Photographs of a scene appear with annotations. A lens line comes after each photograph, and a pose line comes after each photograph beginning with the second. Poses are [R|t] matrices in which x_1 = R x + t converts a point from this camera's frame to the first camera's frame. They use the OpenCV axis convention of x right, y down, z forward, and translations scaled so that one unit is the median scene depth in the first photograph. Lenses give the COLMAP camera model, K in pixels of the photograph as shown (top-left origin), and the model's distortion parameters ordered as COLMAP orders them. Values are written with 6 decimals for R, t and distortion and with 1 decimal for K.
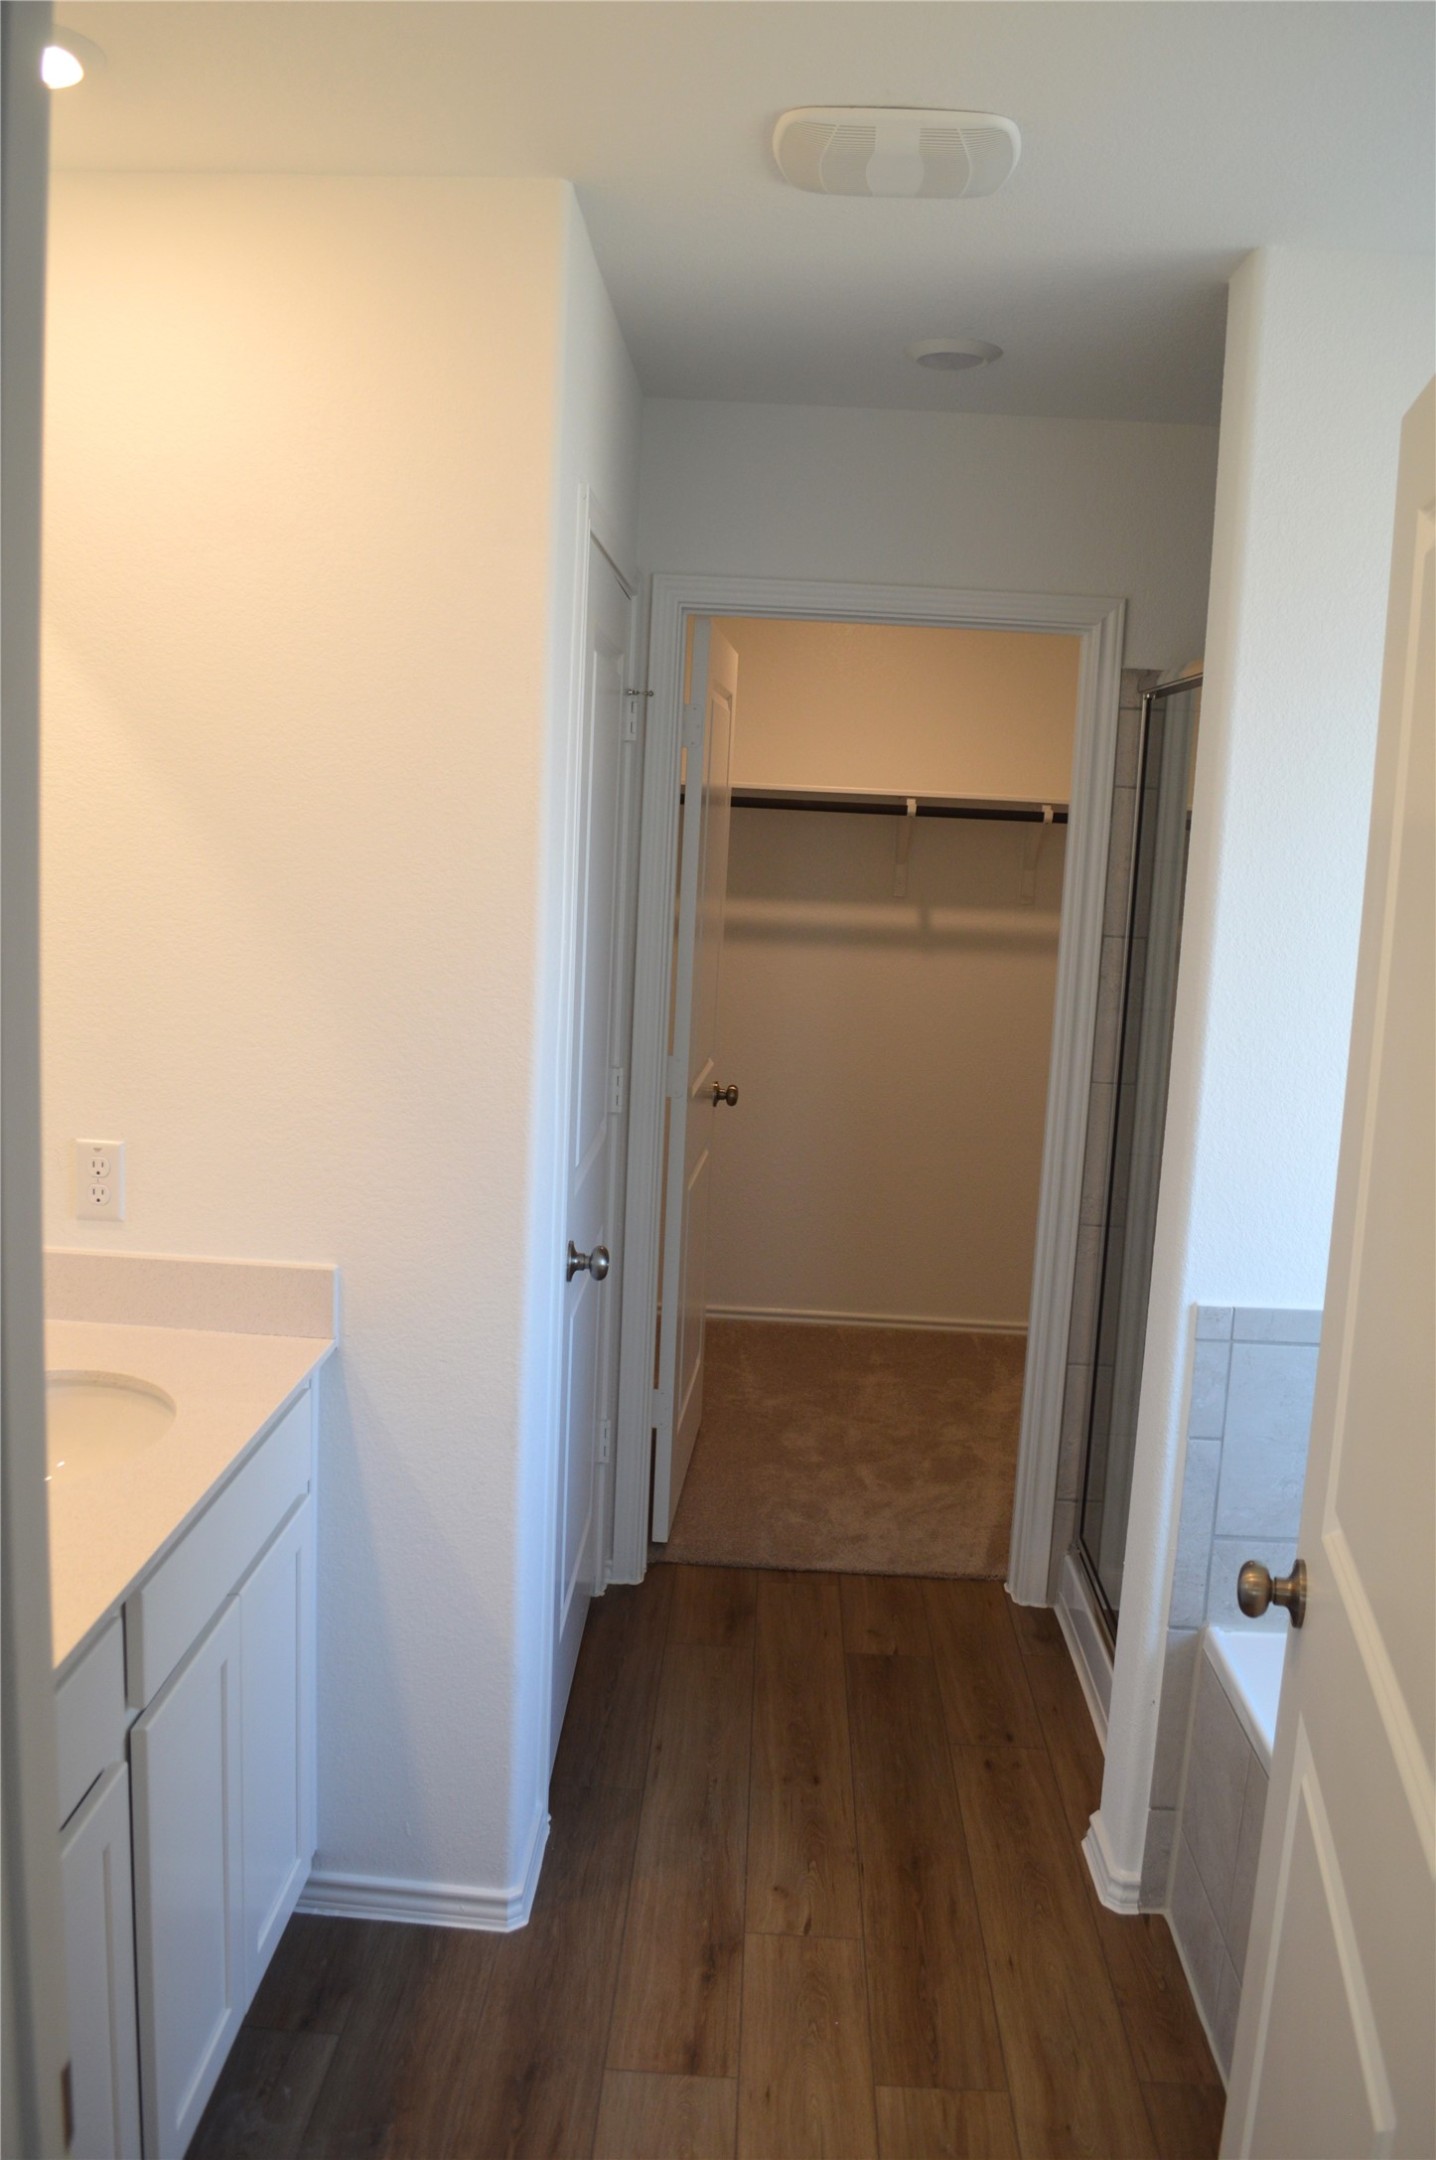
lens RADIAL K [[1722.4, 0, 718.9], [0, 1722.4, 1049.6], [0, 0, 1]] dist [-0.081592, 0.009182]
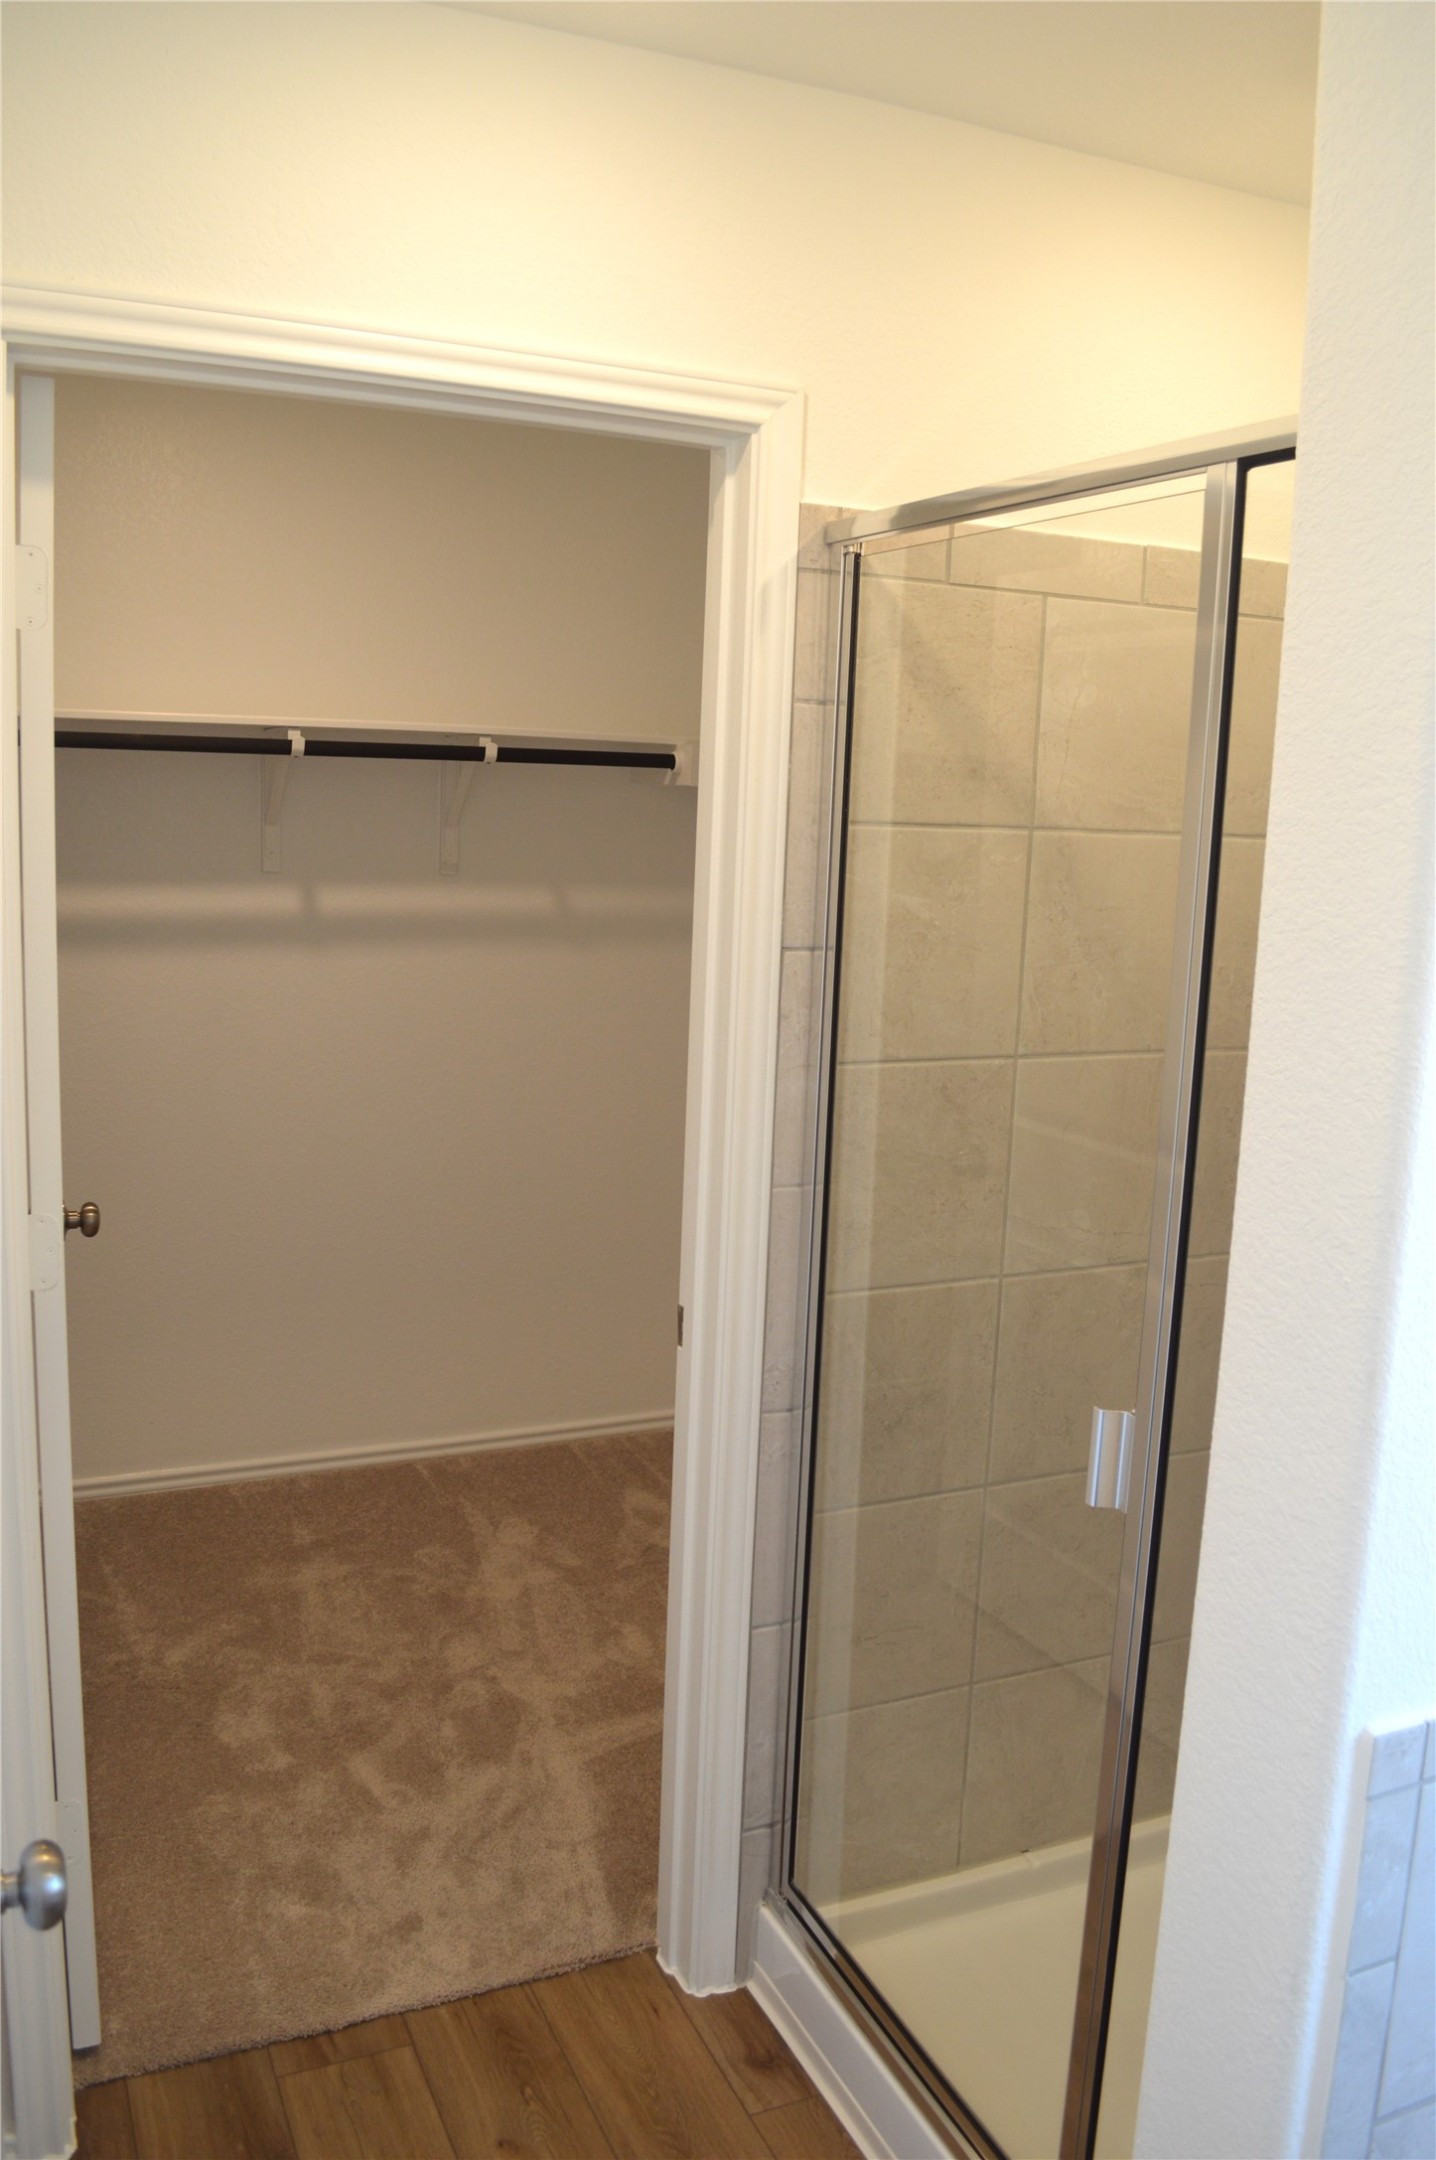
lens RADIAL K [[1722.4, 0, 718.9], [0, 1722.4, 1049.6], [0, 0, 1]] dist [-0.081592, 0.009182]
pose [[0.895958, -0.084077, 0.436108, -0.058756], [0.067724, 0.996298, 0.052941, -0.058769], [-0.438945, -0.017898, 0.898336, 0.417153]]
